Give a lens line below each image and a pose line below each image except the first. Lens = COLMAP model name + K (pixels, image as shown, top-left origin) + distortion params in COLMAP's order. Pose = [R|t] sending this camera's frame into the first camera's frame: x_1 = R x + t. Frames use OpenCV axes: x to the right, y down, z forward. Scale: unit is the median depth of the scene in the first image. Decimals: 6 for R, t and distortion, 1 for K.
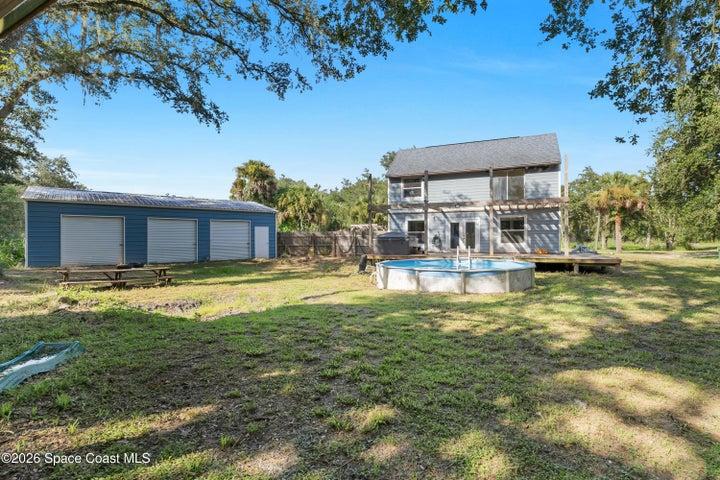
lens RADIAL K [[346.0, 0, 360.0], [0, 346.0, 240.0], [0, 0, 1]] dist [0.000029, -0.000280]
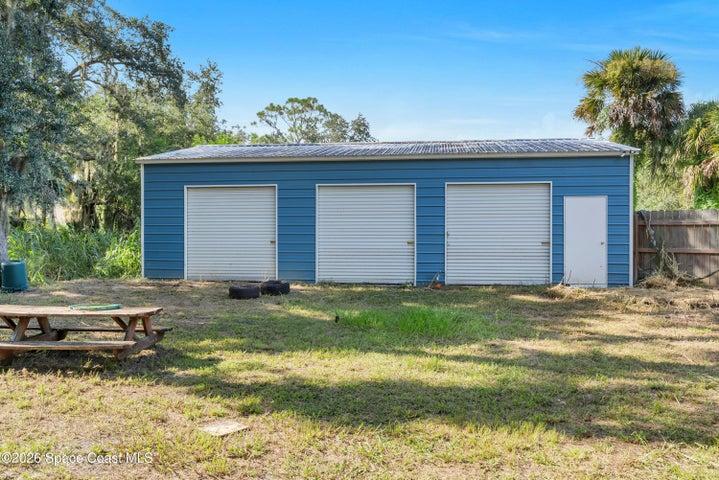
lens RADIAL K [[552.8, 0, 359.5], [0, 552.8, 240.0], [0, 0, 1]] dist [-0.004206, -0.000857]
pose [[0.661730, 0.013113, -0.749627, -0.010325], [-0.007834, 0.999913, 0.010576, 0.001954], [0.749701, -0.001125, 0.661776, 0.487504]]
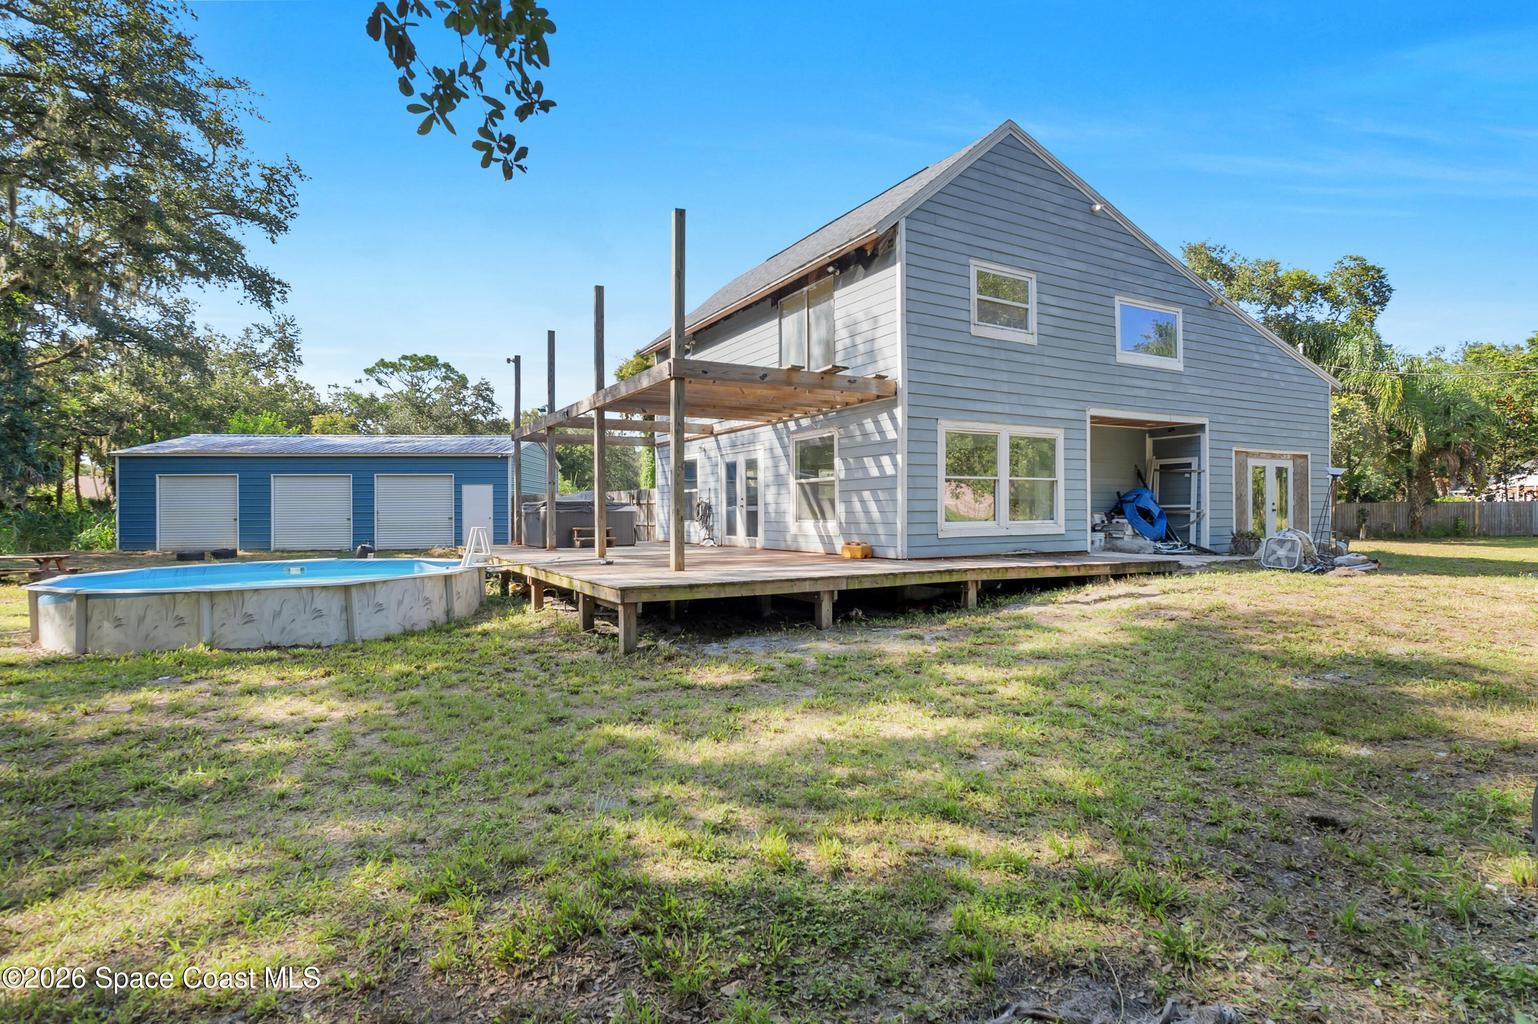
lens RADIAL K [[739.0, 0, 769.0], [0, 739.0, 512.0], [0, 0, 1]] dist [0.000029, -0.000280]
pose [[0.809317, 0.000425, -0.587371, 0.752811], [-0.001231, 0.999999, -0.000972, 0.001447], [0.587370, 0.001510, 0.809317, 0.414933]]
